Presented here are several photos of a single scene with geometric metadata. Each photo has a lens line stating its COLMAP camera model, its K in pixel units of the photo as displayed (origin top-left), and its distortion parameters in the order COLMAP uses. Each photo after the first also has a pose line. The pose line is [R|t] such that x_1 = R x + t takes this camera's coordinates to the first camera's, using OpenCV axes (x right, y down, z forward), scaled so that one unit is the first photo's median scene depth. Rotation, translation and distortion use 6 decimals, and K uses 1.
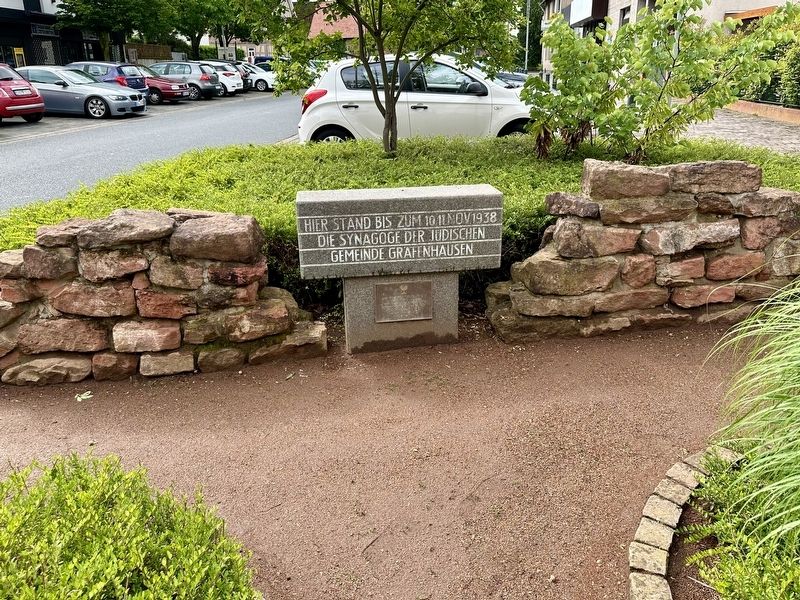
lens RADIAL K [[638.6, 0, 400.0], [0, 638.6, 300.0], [0, 0, 1]] dist [0.001832, -0.000550]
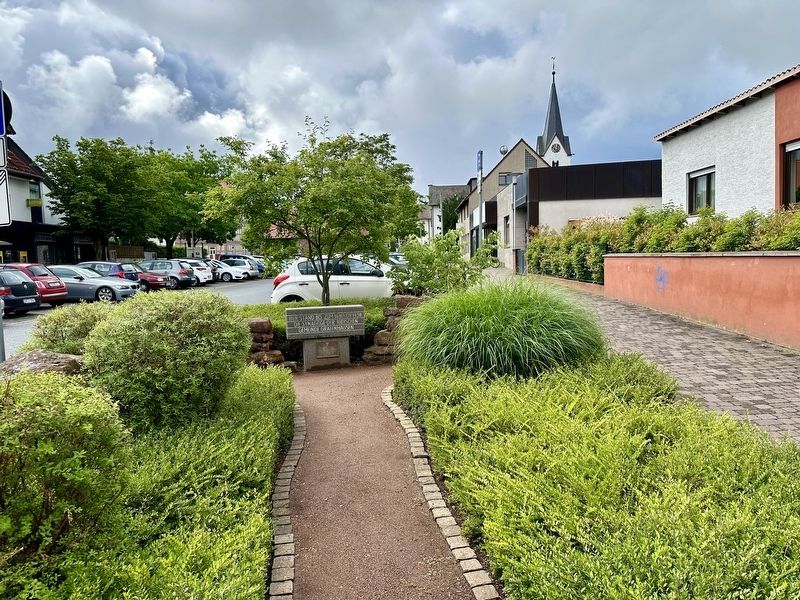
lens RADIAL K [[638.6, 0, 400.0], [0, 638.6, 300.0], [0, 0, 1]] dist [0.001832, -0.000550]
pose [[0.996412, -0.023627, 0.081271, 0.089947], [0.045637, 0.958676, -0.280816, 0.530011], [-0.071278, 0.283517, 0.956314, -1.476191]]
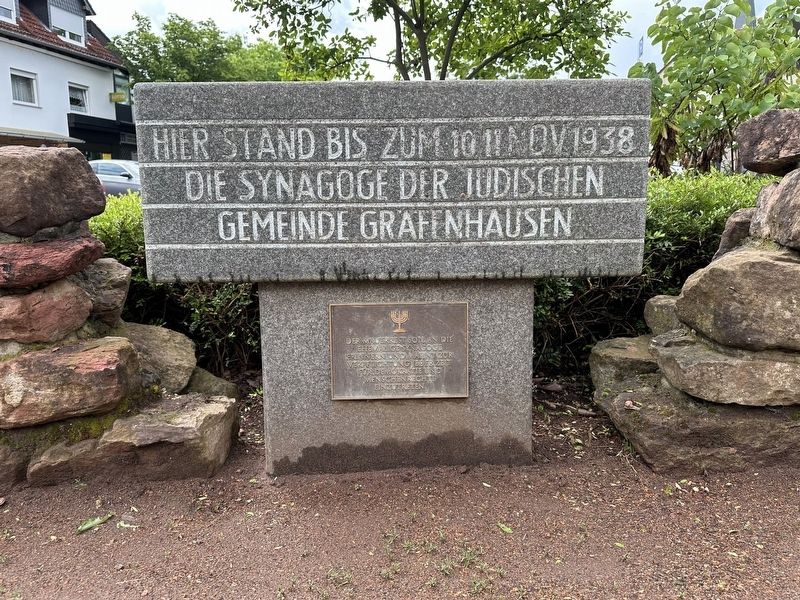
lens RADIAL K [[632.1, 0, 383.7], [0, 632.1, 289.5], [0, 0, 1]] dist [0.083378, -0.185547]
pose [[0.990695, 0.024852, -0.133815, 0.049143], [-0.050332, 0.980385, -0.190558, 0.041112], [0.126455, 0.195520, 0.972513, 0.573858]]
